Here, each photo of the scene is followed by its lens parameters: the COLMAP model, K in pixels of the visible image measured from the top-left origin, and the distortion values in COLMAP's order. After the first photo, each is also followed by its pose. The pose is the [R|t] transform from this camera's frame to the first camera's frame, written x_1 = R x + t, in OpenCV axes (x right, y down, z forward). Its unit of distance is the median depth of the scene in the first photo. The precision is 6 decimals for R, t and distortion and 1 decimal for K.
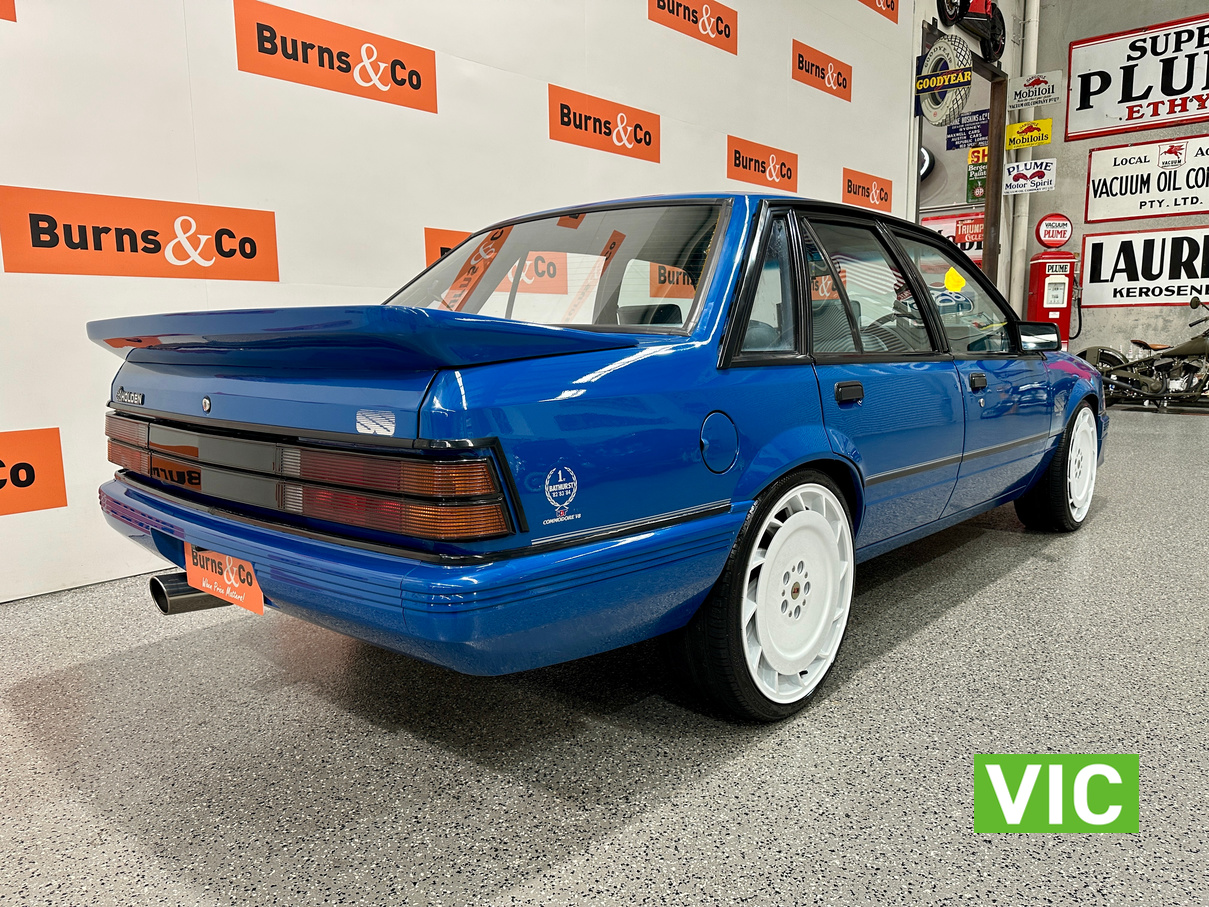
lens RADIAL K [[947.5, 0, 646.7], [0, 947.5, 455.0], [0, 0, 1]] dist [0.006677, -0.024113]
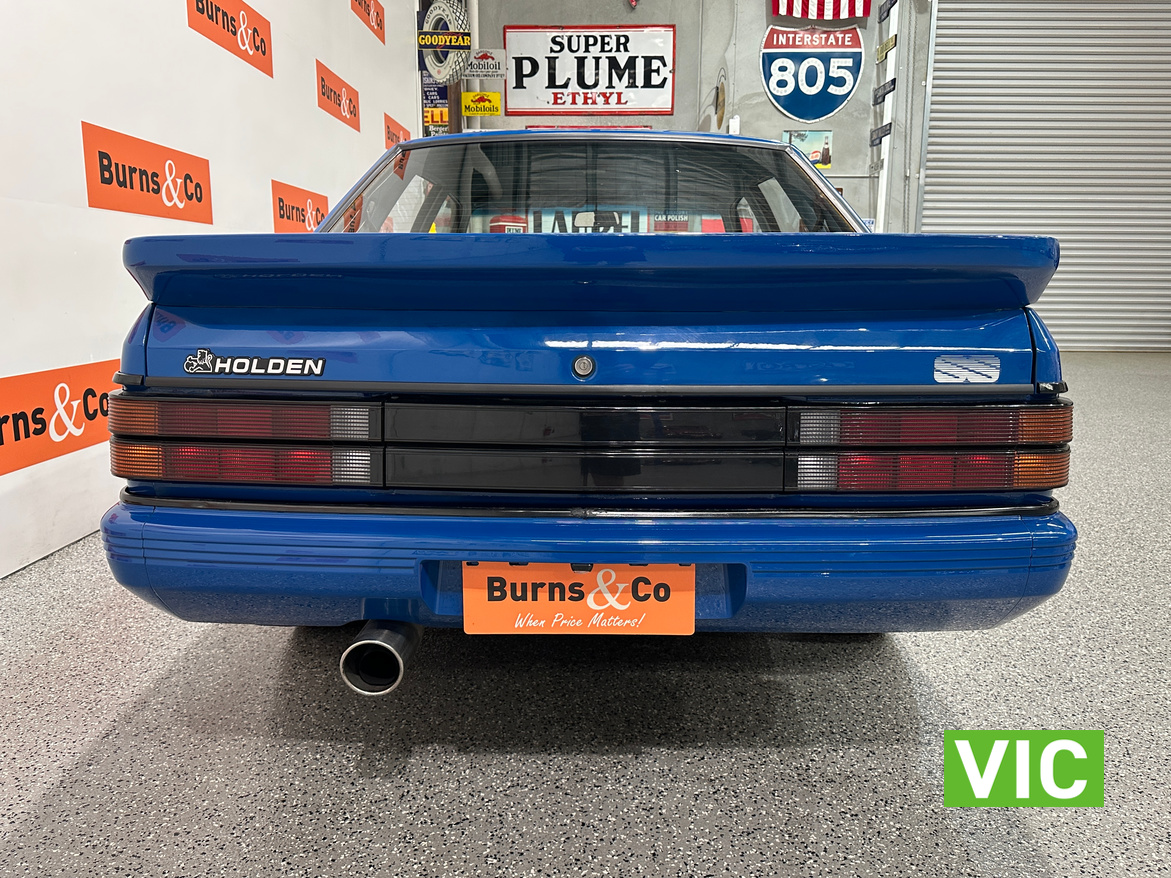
lens RADIAL K [[917.7, 0, 588.7], [0, 917.7, 437.9], [0, 0, 1]] dist [0.006677, -0.024113]
pose [[0.732576, -0.093520, 0.674230, -0.263953], [0.070897, 0.995613, 0.061066, -0.011171], [-0.676983, 0.003065, 0.735993, 0.141861]]
